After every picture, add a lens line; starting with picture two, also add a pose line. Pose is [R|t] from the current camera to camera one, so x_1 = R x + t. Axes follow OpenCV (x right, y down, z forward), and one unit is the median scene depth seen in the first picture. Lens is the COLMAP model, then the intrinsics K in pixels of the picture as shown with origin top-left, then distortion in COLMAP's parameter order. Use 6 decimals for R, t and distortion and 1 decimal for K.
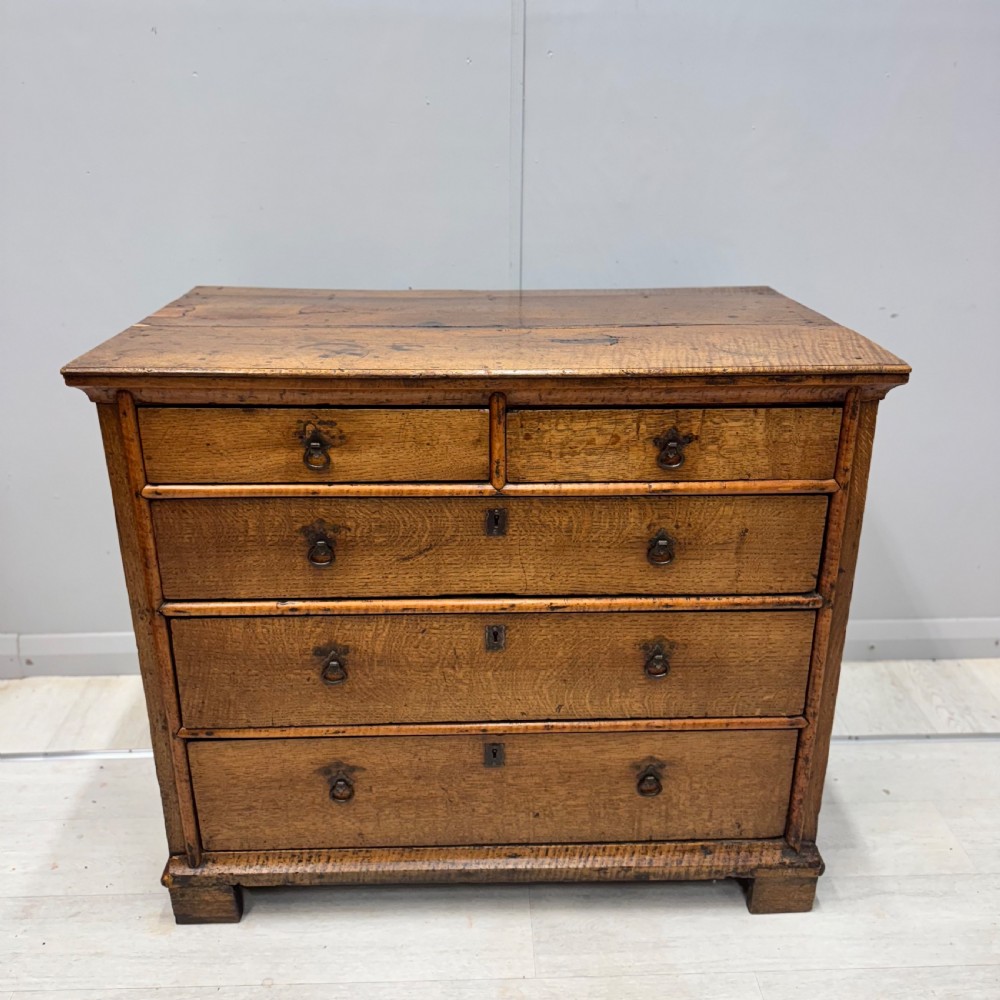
lens RADIAL K [[936.9, 0, 502.0], [0, 936.9, 498.2], [0, 0, 1]] dist [0.126413, -0.186265]
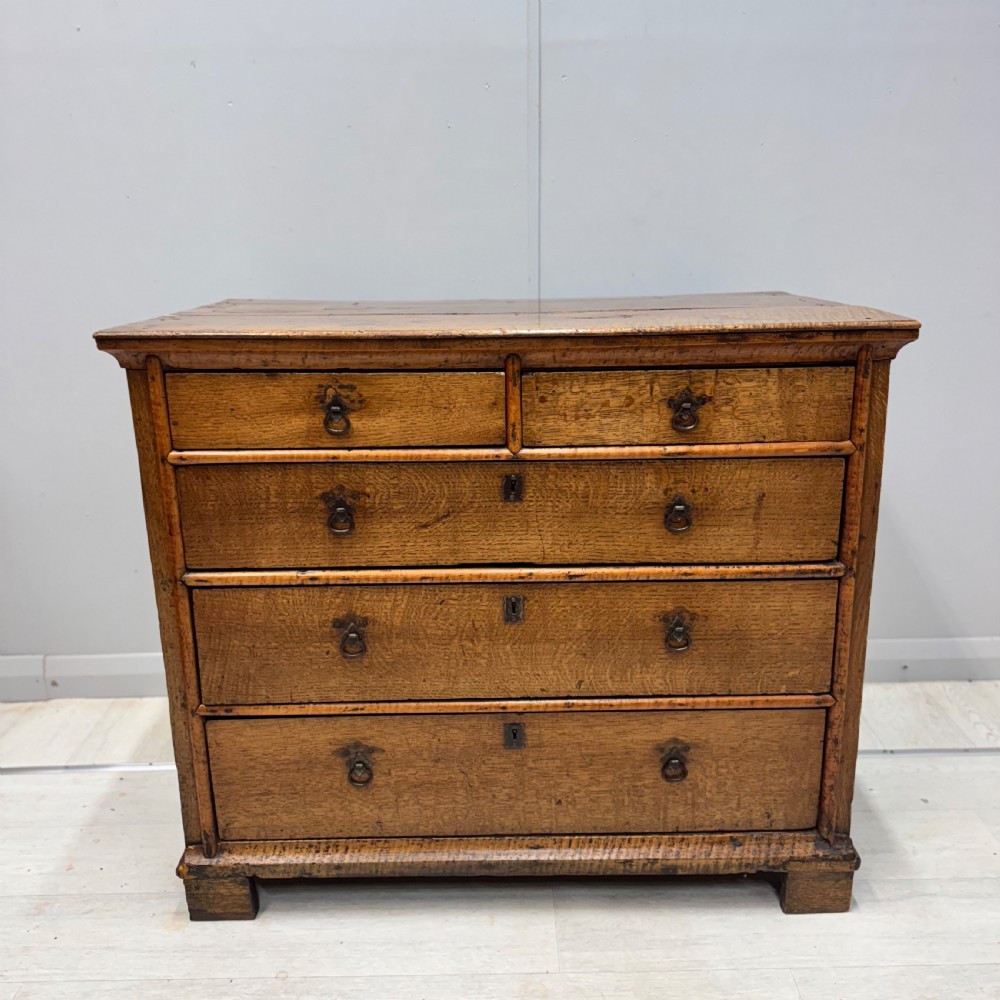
lens RADIAL K [[936.9, 0, 502.0], [0, 936.9, 498.2], [0, 0, 1]] dist [0.126413, -0.186265]
pose [[0.999490, -0.009734, -0.030400, 0.012430], [0.006622, 0.994881, -0.100841, 0.138009], [0.031225, 0.100588, 0.994438, -0.003454]]
